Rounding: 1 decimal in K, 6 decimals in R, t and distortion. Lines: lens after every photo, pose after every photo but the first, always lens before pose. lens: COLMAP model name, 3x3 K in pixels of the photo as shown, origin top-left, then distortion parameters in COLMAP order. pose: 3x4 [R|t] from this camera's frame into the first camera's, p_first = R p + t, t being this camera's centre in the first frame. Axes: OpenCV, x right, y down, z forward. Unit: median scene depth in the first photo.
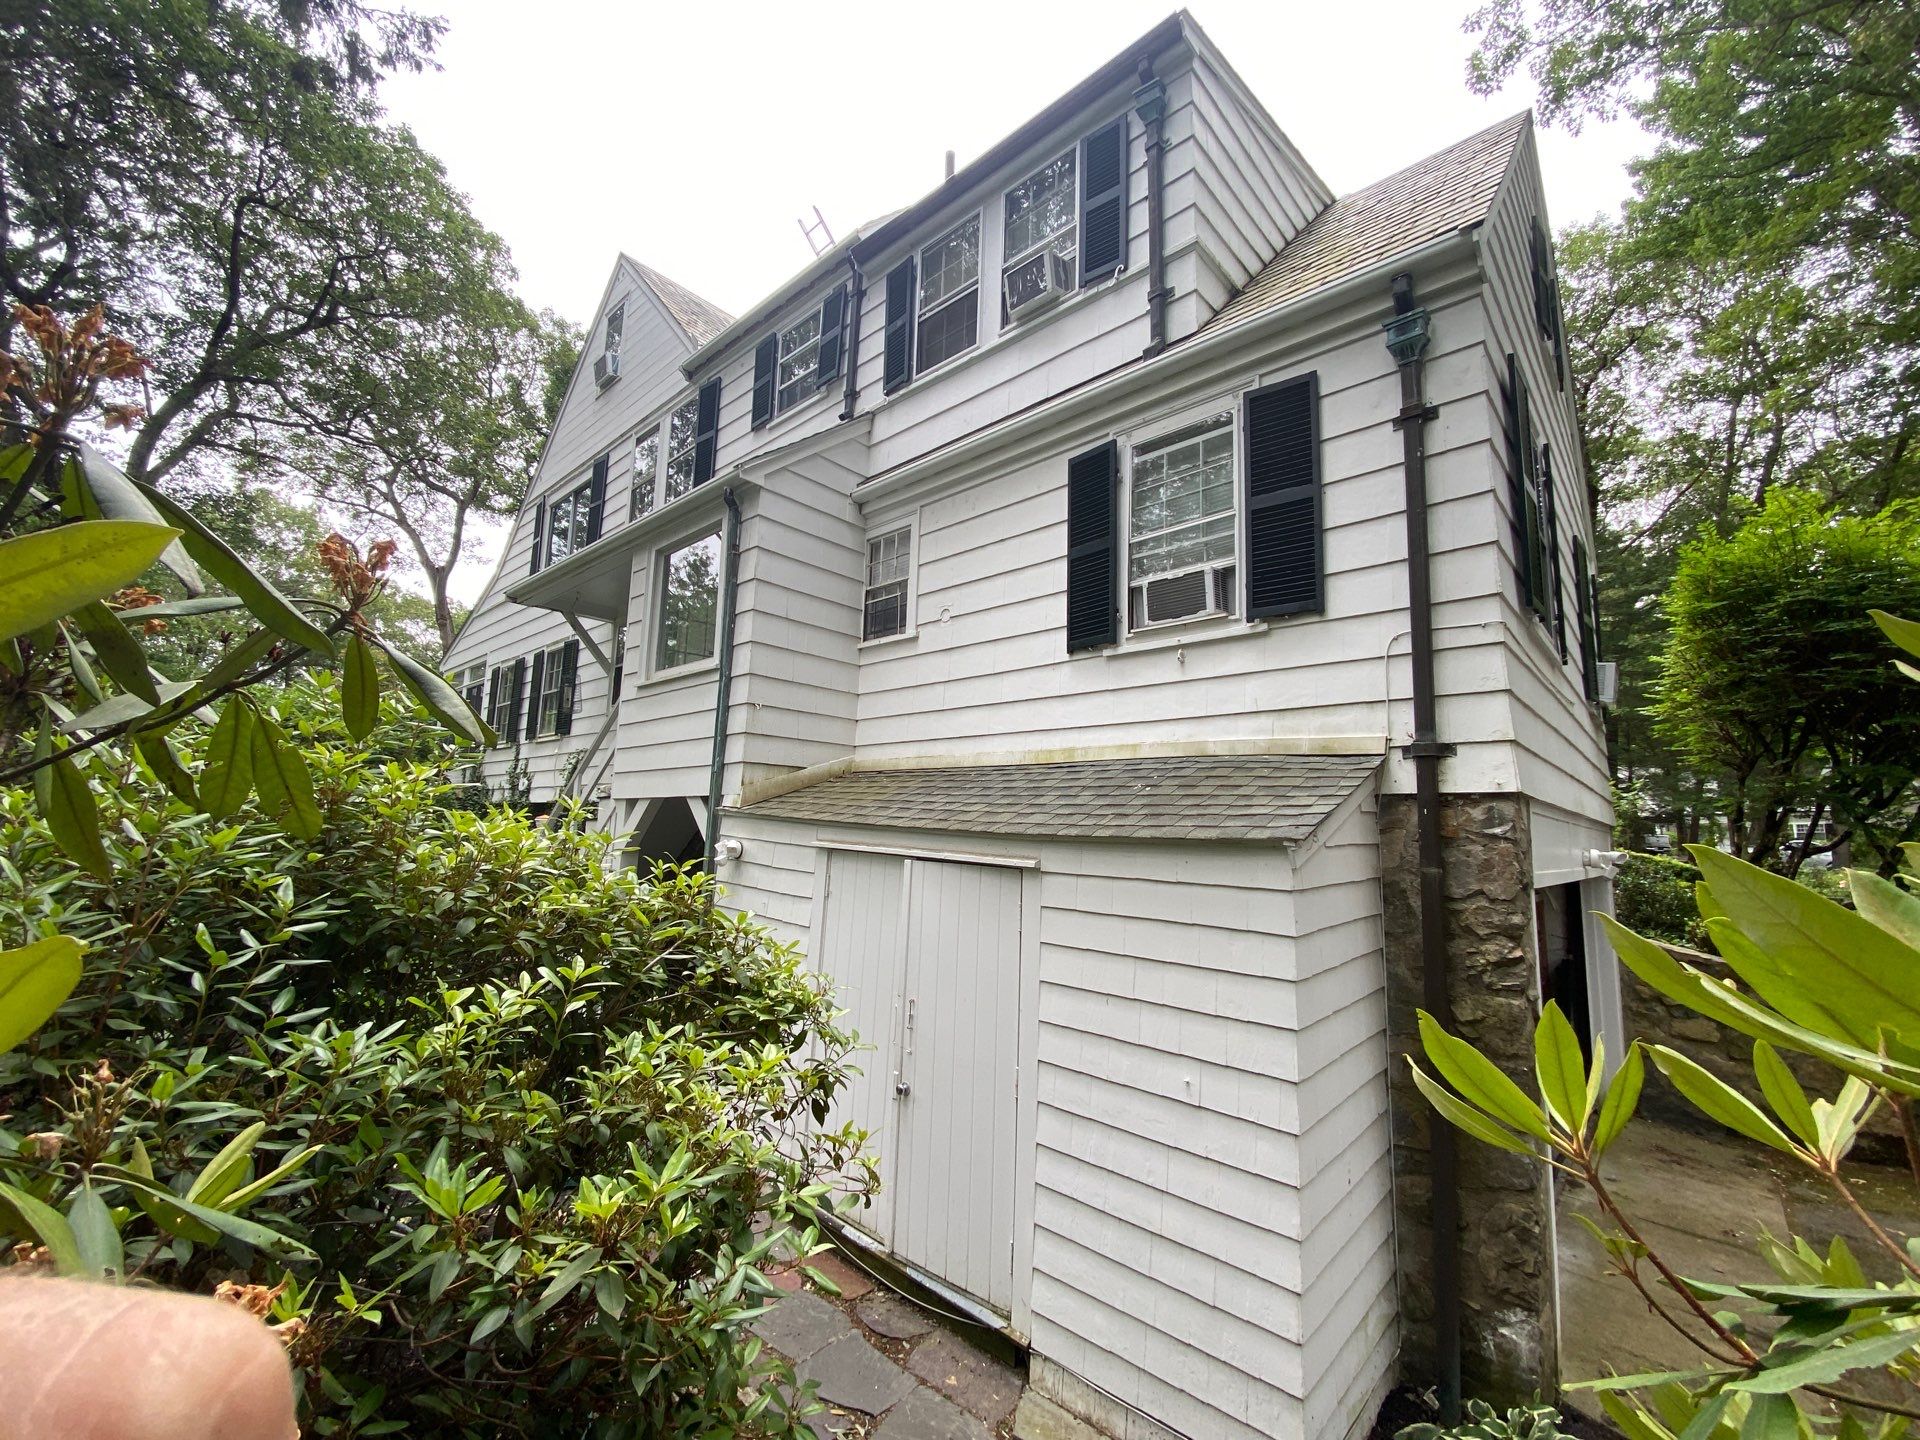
lens RADIAL K [[779.0, 0, 974.6], [0, 779.0, 725.0], [0, 0, 1]] dist [-0.006271, -0.002282]
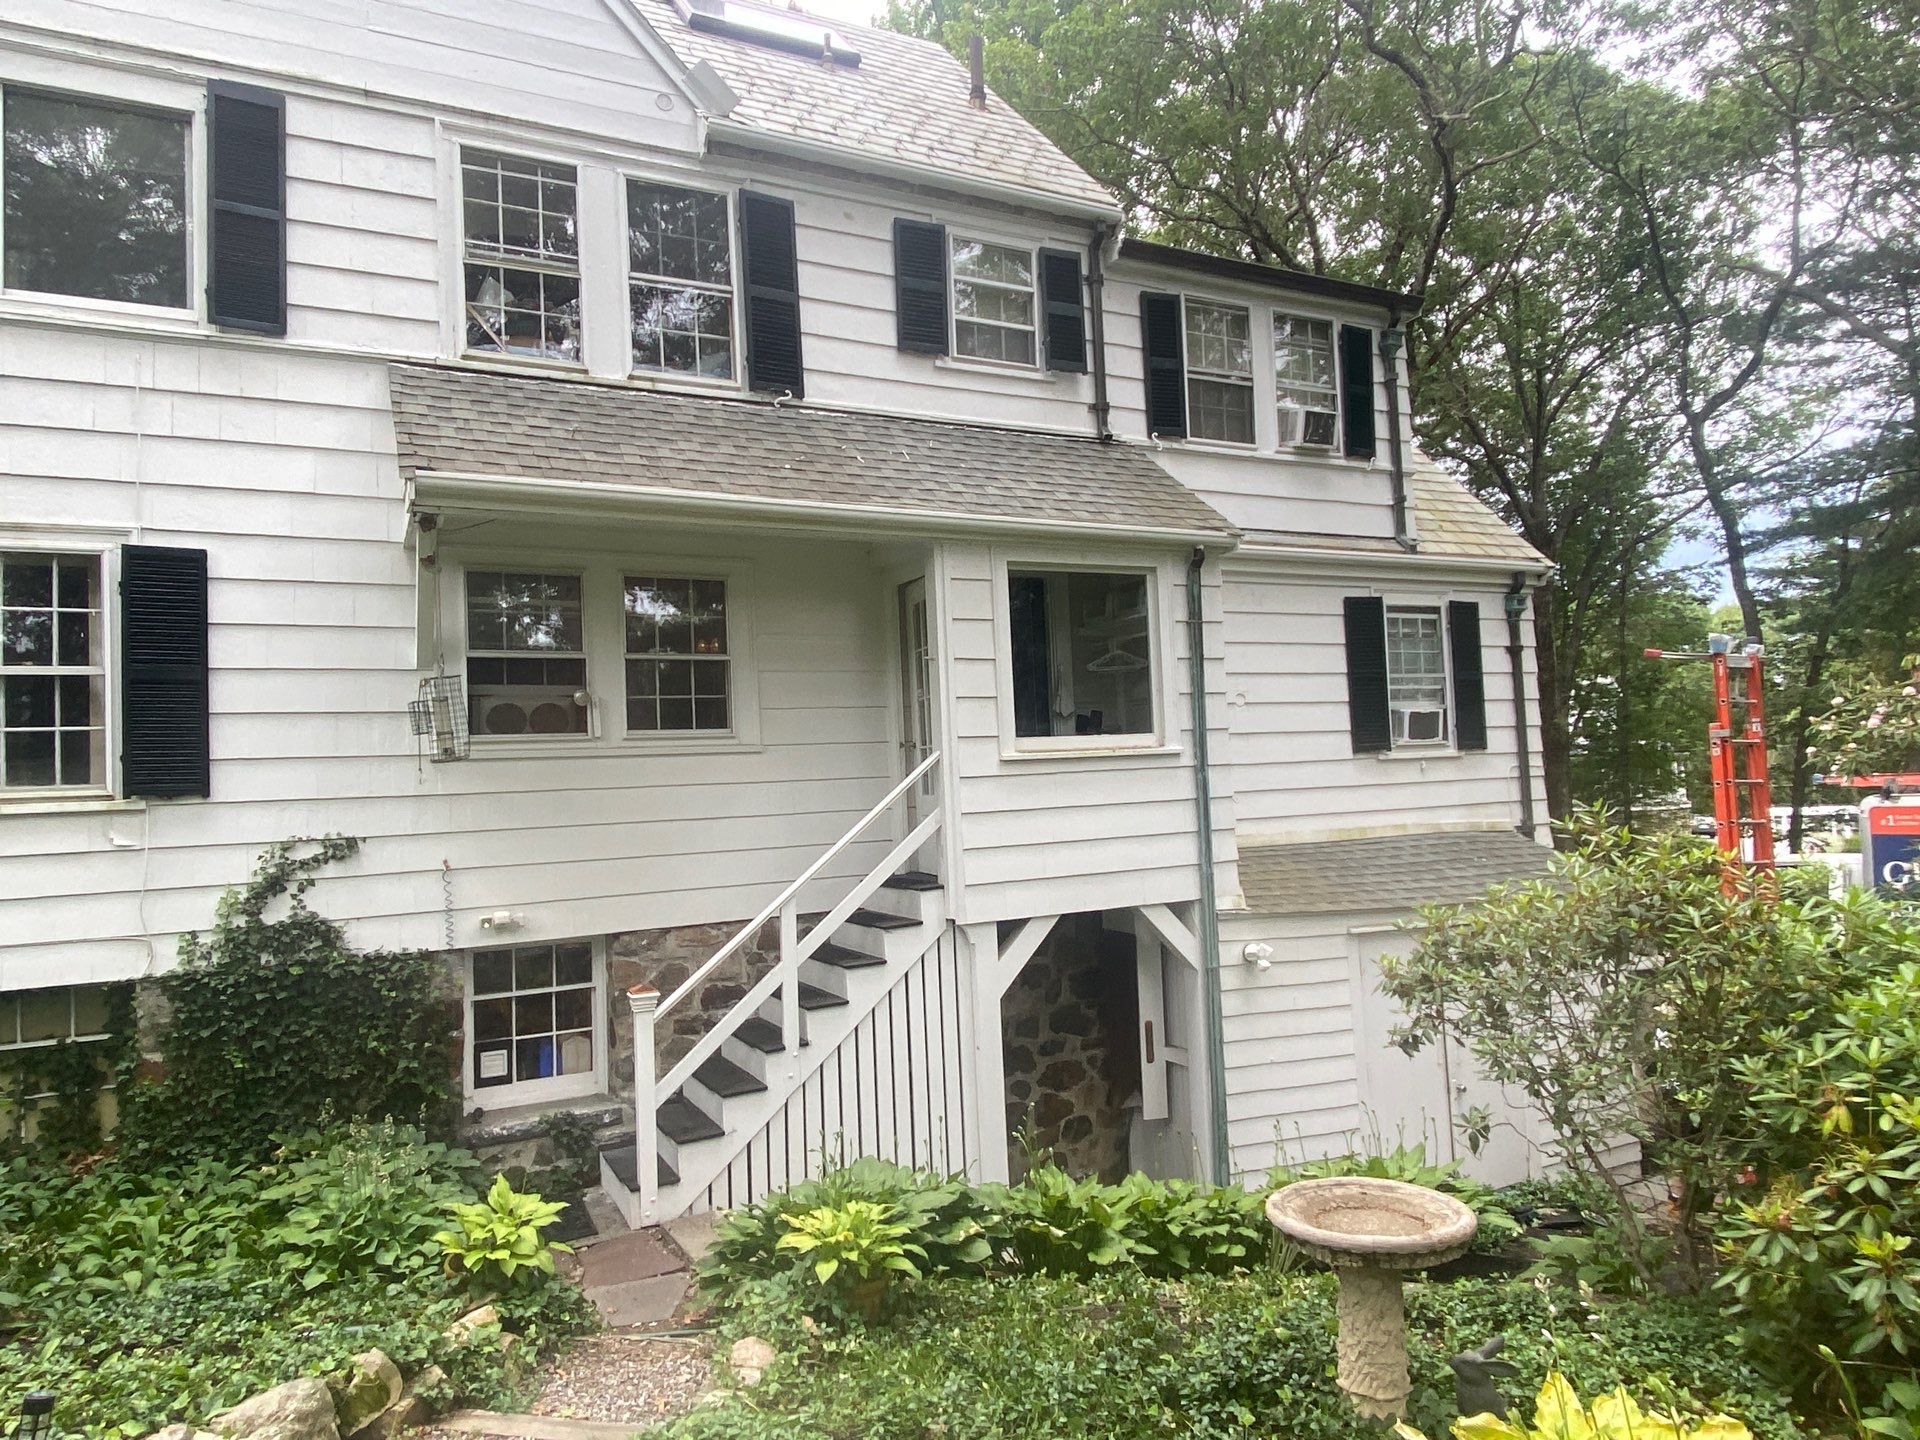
lens RADIAL K [[1128.4, 0, 961.7], [0, 1128.4, 720.1], [0, 0, 1]] dist [0.017170, 0.000175]
pose [[0.372392, 0.014134, 0.927968, -1.886951], [-0.073684, 0.997178, 0.014381, -0.127875], [-0.925146, -0.073731, 0.372382, 0.923103]]
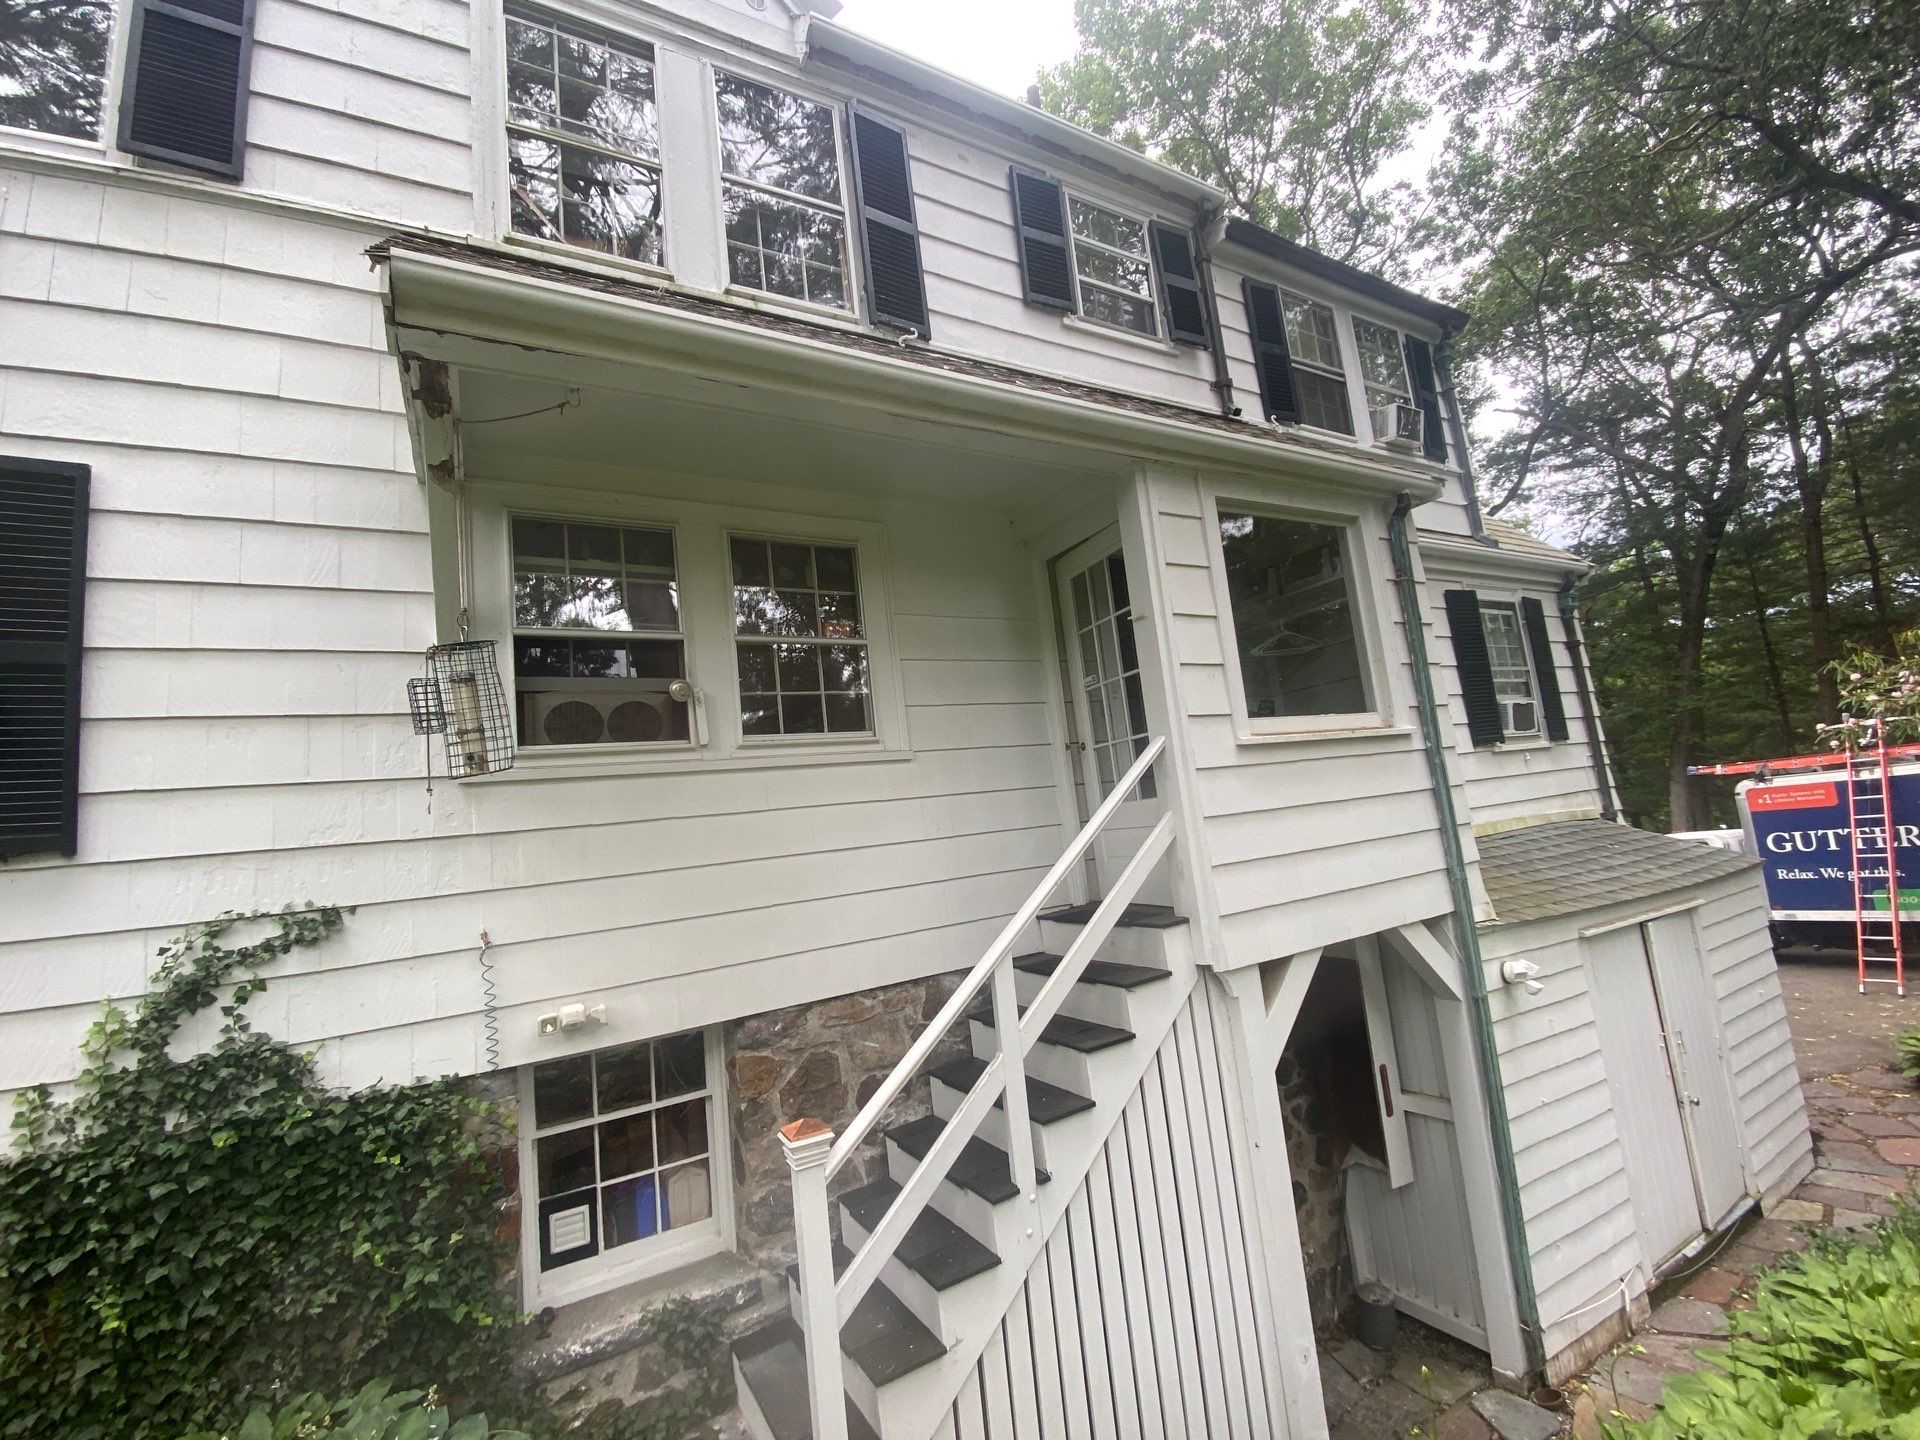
lens RADIAL K [[779.0, 0, 956.7], [0, 779.0, 727.2], [0, 0, 1]] dist [-0.006271, -0.002282]
pose [[0.330760, 0.069322, 0.941165, -1.359168], [-0.011462, 0.997520, -0.069444, -0.026799], [-0.943645, 0.012182, 0.330735, 1.395685]]
